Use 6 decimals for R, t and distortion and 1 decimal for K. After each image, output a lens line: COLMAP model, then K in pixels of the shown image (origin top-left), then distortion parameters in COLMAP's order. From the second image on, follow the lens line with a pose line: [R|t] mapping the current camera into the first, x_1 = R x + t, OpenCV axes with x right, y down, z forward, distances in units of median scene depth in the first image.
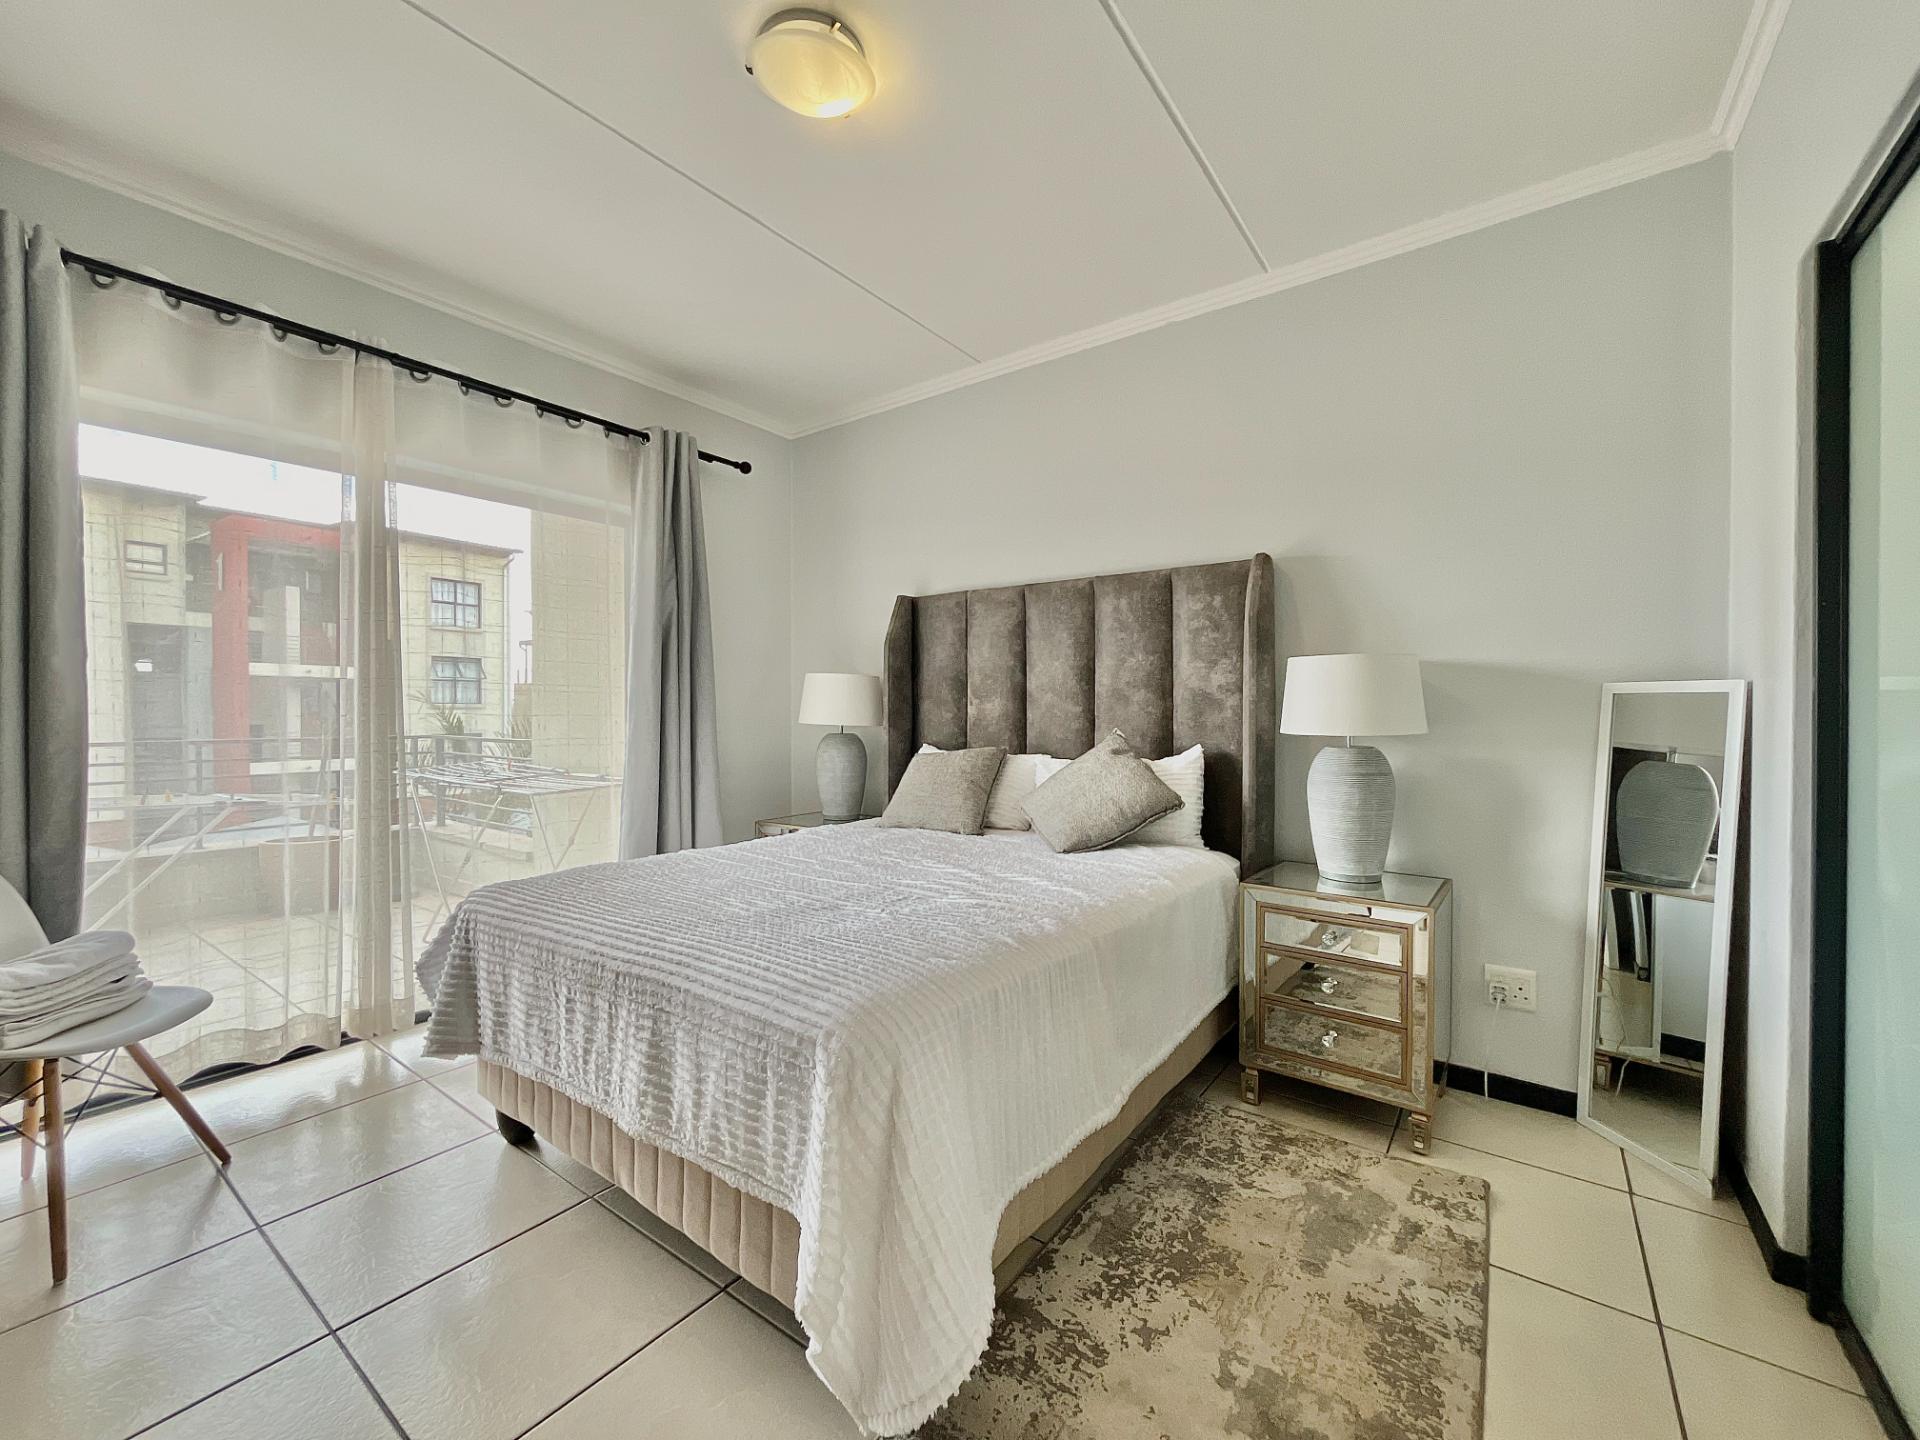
lens RADIAL K [[775.5, 0, 960.5], [0, 775.5, 730.9], [0, 0, 1]] dist [0.000675, -0.001133]
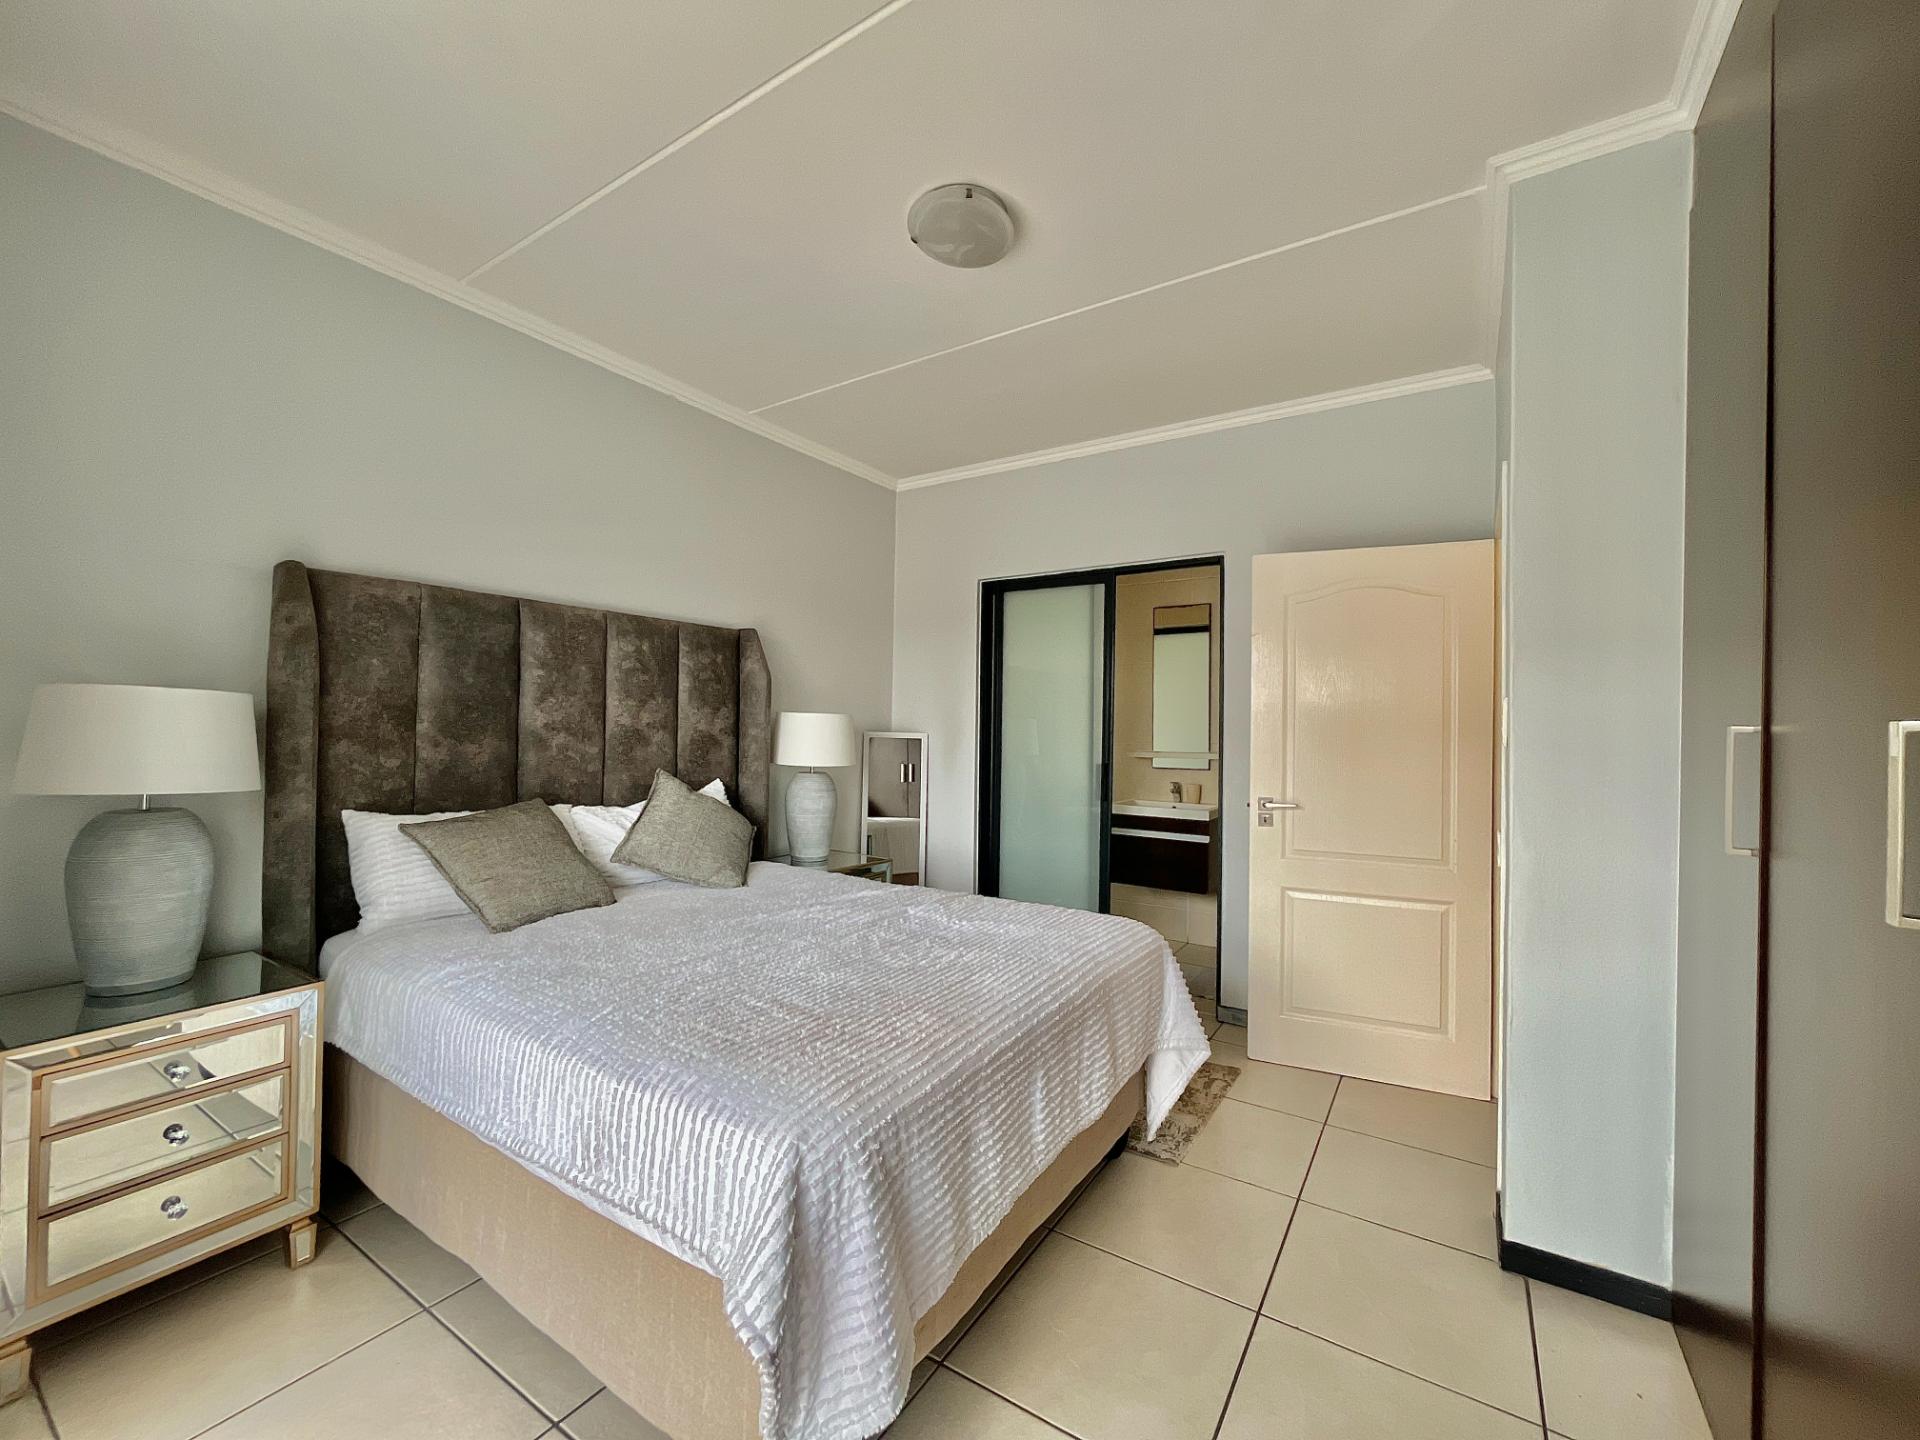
lens RADIAL K [[775.5, 0, 958.7], [0, 775.5, 713.8], [0, 0, 1]] dist [0.000675, -0.001133]
pose [[-0.051276, 0.004630, 0.998674, -0.797819], [-0.002920, 0.999984, -0.004786, -0.068925], [-0.998680, -0.003161, -0.051262, 0.617751]]
